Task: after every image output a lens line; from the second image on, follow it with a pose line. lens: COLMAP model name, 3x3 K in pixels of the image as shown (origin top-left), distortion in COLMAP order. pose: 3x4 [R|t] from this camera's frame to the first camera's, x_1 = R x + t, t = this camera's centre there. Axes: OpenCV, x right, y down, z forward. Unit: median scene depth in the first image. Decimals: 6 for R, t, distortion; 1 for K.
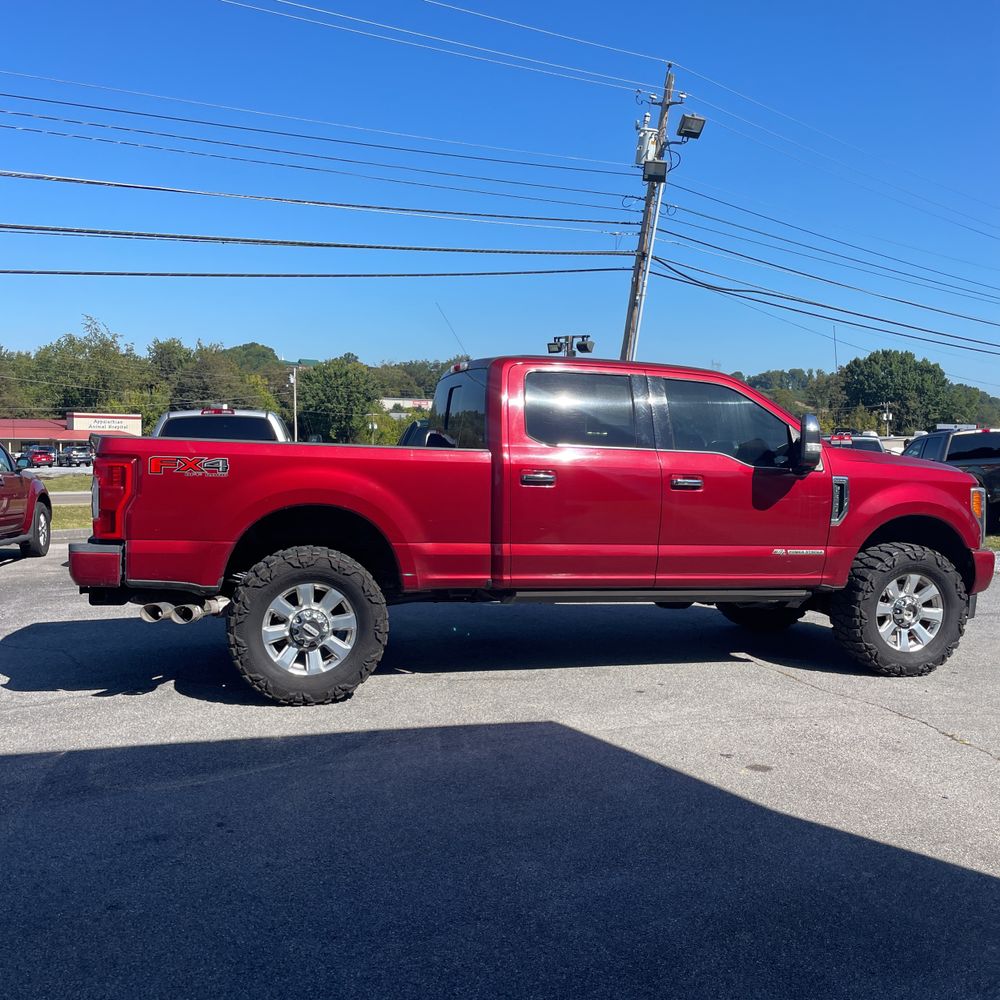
lens RADIAL K [[1029.6, 0, 498.1], [0, 1029.6, 515.6], [0, 0, 1]] dist [0.041938, 0.000000]
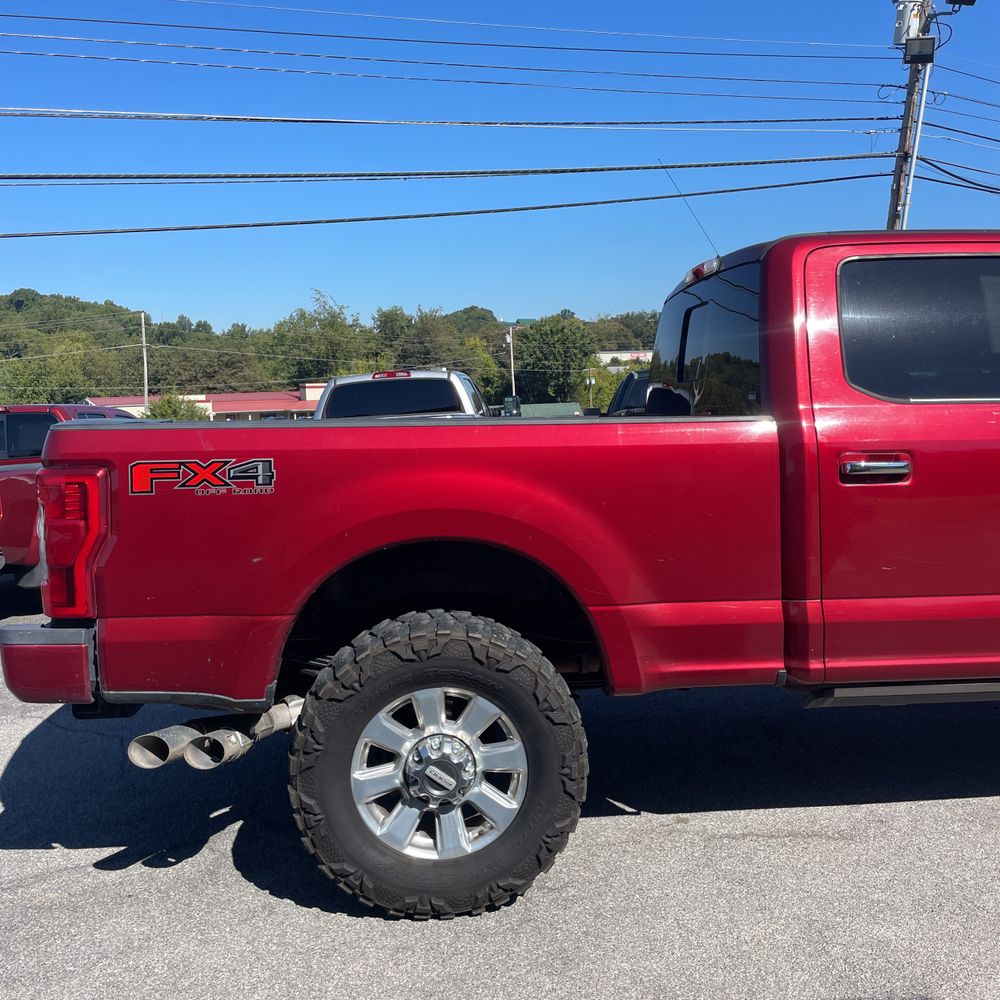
lens RADIAL K [[1029.6, 0, 512.1], [0, 1029.6, 488.6], [0, 0, 1]] dist [0.041938, 0.000000]
pose [[0.979302, -0.030677, -0.200064, -0.015576], [0.034337, 0.999300, 0.014849, -0.018378], [0.199469, -0.021412, 0.979670, 0.213431]]
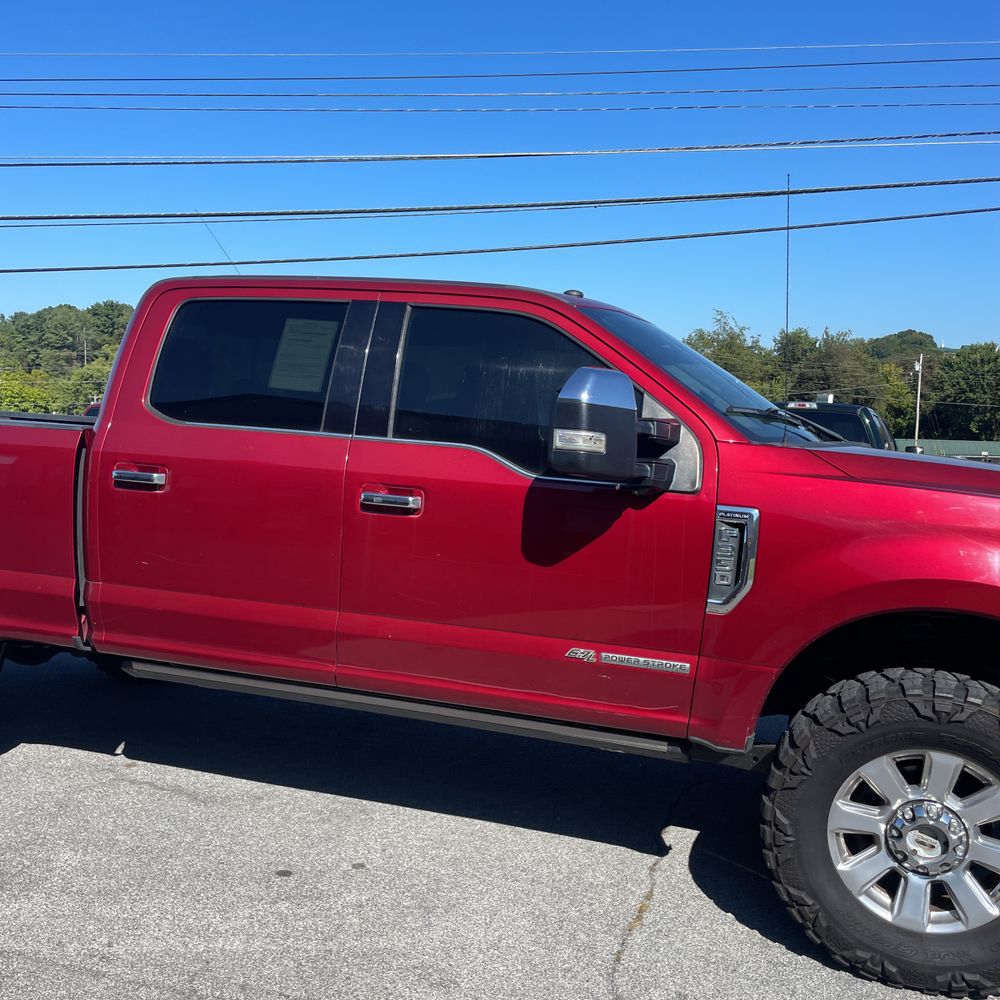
lens RADIAL K [[1029.6, 0, 478.9], [0, 1029.6, 510.1], [0, 0, 1]] dist [0.041938, 0.000000]
pose [[0.812470, 0.062665, -0.579626, 0.251240], [-0.061171, 0.997882, 0.022138, -0.019839], [0.579785, 0.017470, 0.814582, 0.284517]]
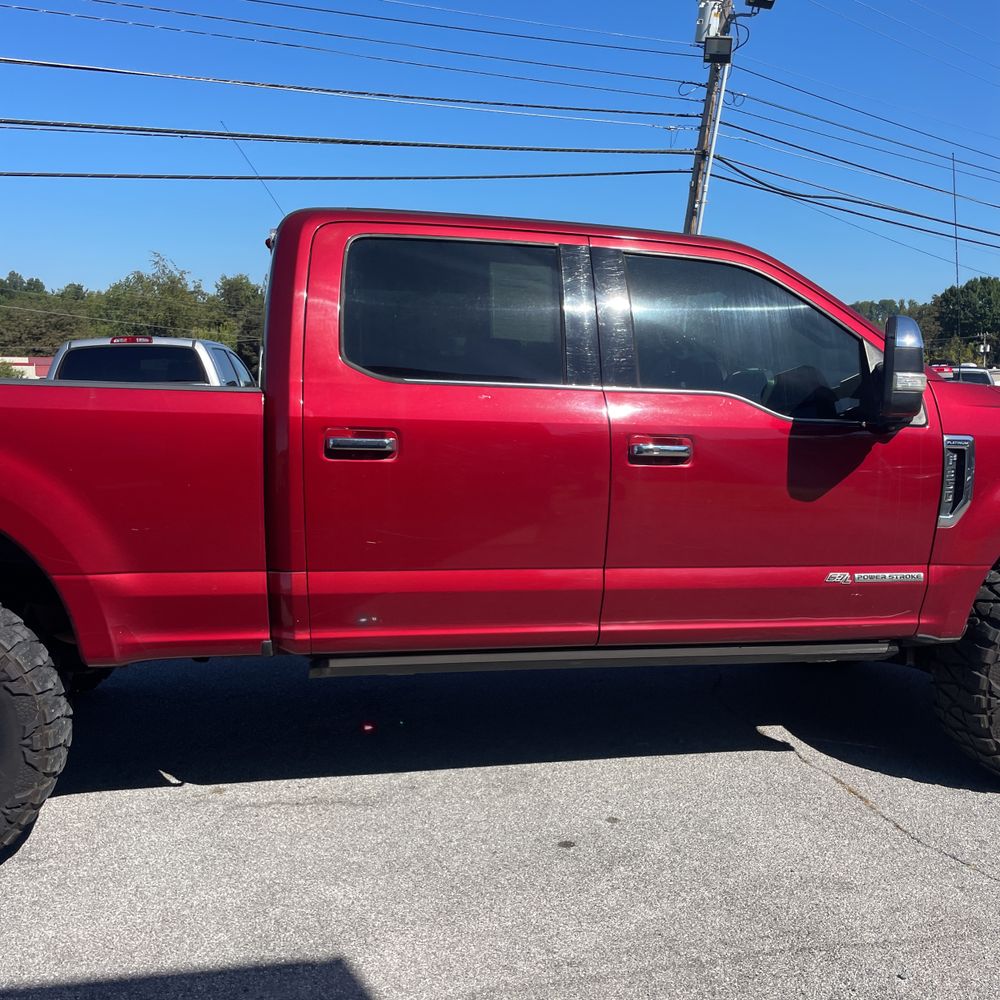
lens RADIAL K [[1029.6, 0, 506.4], [0, 1029.6, 515.1], [0, 0, 1]] dist [0.041938, 0.000000]
pose [[0.997716, 0.003325, -0.067466, 0.067024], [0.000749, 0.998181, 0.060281, -0.014757], [0.067544, -0.060193, 0.995899, 0.223726]]
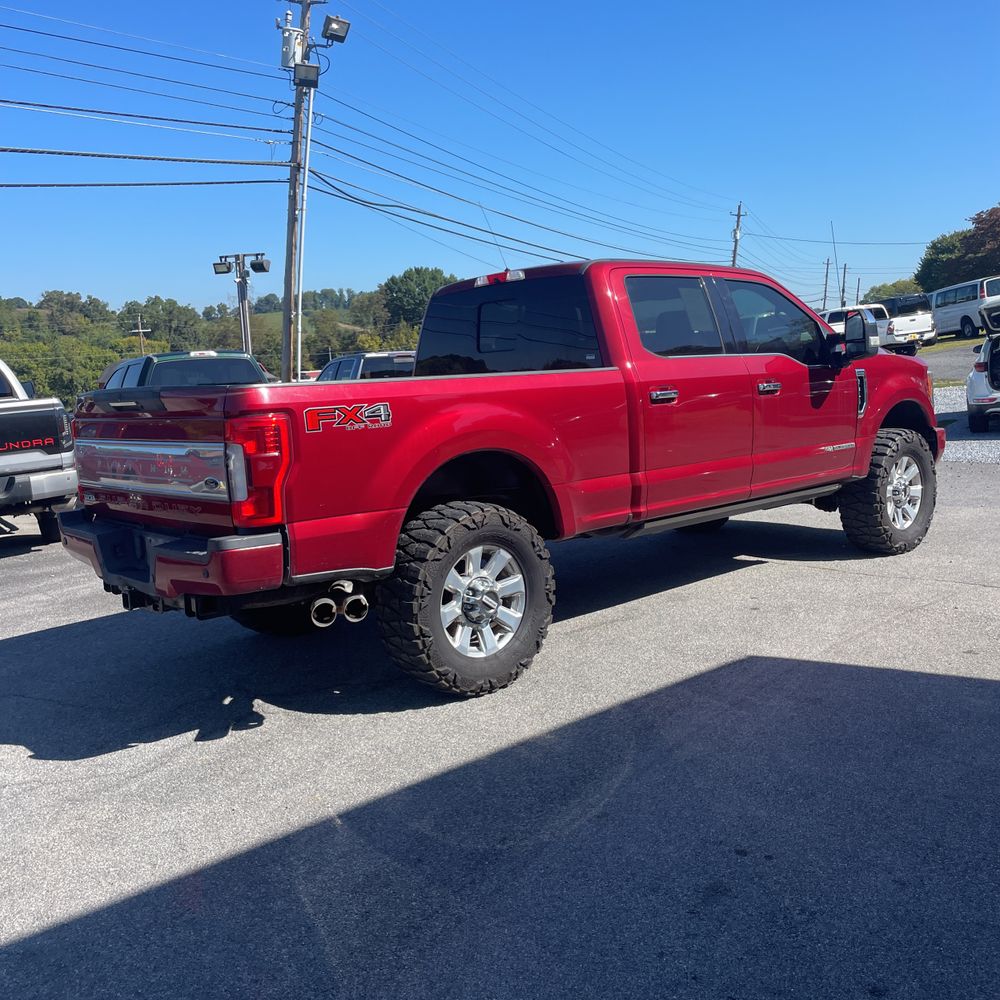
lens RADIAL K [[1029.6, 0, 515.2], [0, 1029.6, 492.9], [0, 0, 1]] dist [0.041938, 0.000000]
pose [[0.895620, -0.128290, 0.425918, -0.216754], [0.106110, 0.991483, 0.075514, -0.015326], [-0.431978, -0.022438, 0.901605, 0.107904]]
